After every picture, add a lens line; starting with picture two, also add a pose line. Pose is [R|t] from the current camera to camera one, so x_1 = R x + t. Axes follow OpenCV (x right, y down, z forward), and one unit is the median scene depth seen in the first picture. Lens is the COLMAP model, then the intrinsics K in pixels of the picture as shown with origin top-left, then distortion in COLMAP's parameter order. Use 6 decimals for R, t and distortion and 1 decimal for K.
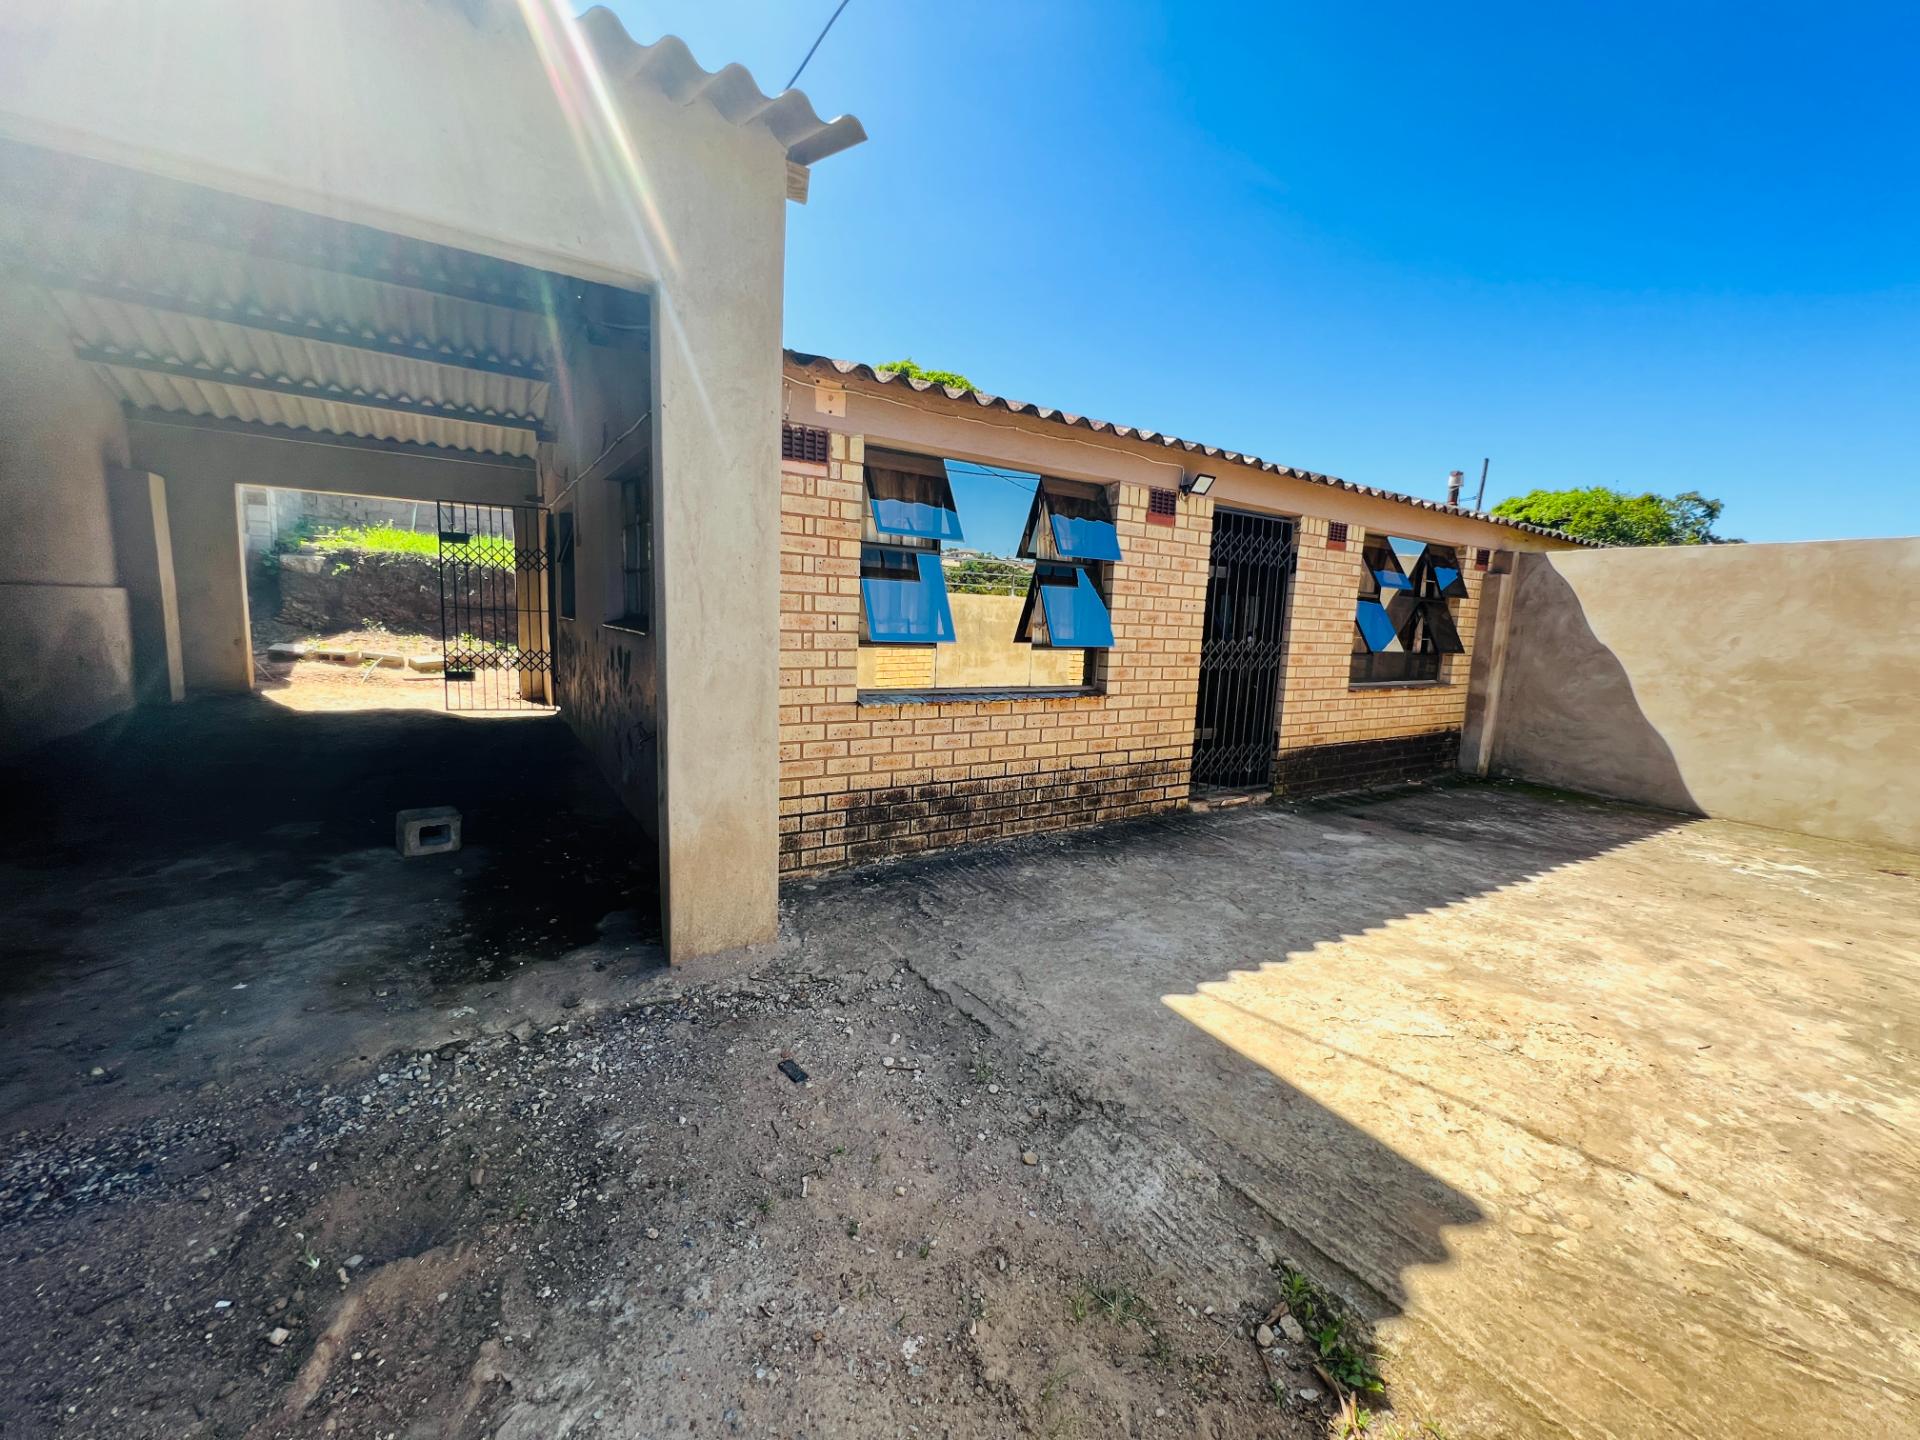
lens RADIAL K [[769.4, 0, 957.4], [0, 769.4, 718.8], [0, 0, 1]] dist [-0.003008, 0.001293]
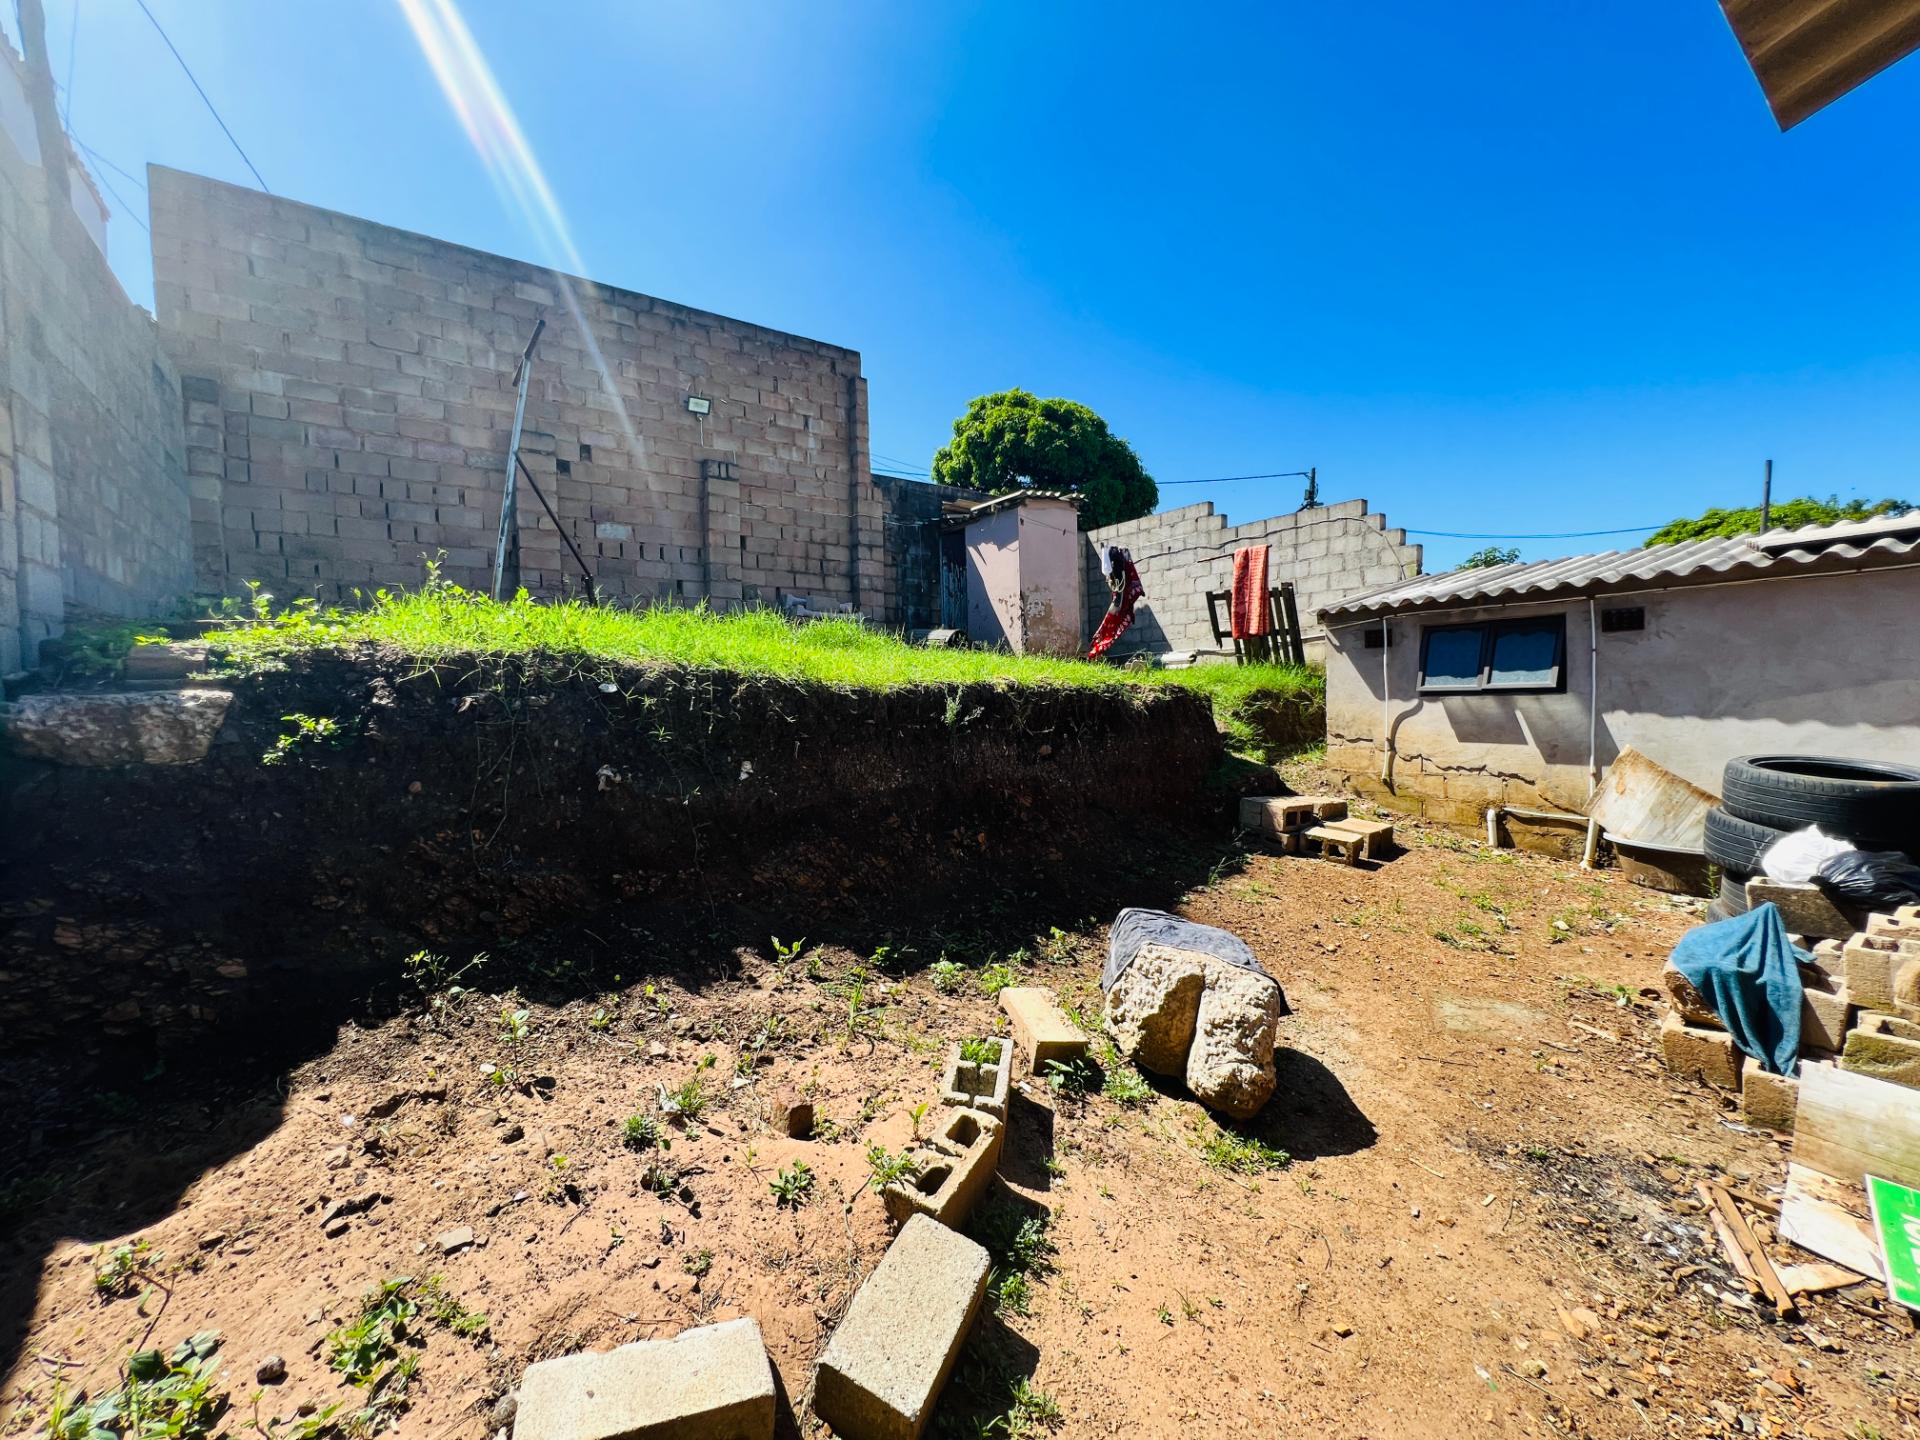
lens RADIAL K [[769.4, 0, 957.4], [0, 769.4, 718.8], [0, 0, 1]] dist [-0.003008, 0.001293]
pose [[0.995830, -0.072253, 0.055695, -1.881000], [0.077492, 0.992117, -0.098487, -0.494074], [-0.048140, 0.102392, 0.993579, 2.311983]]
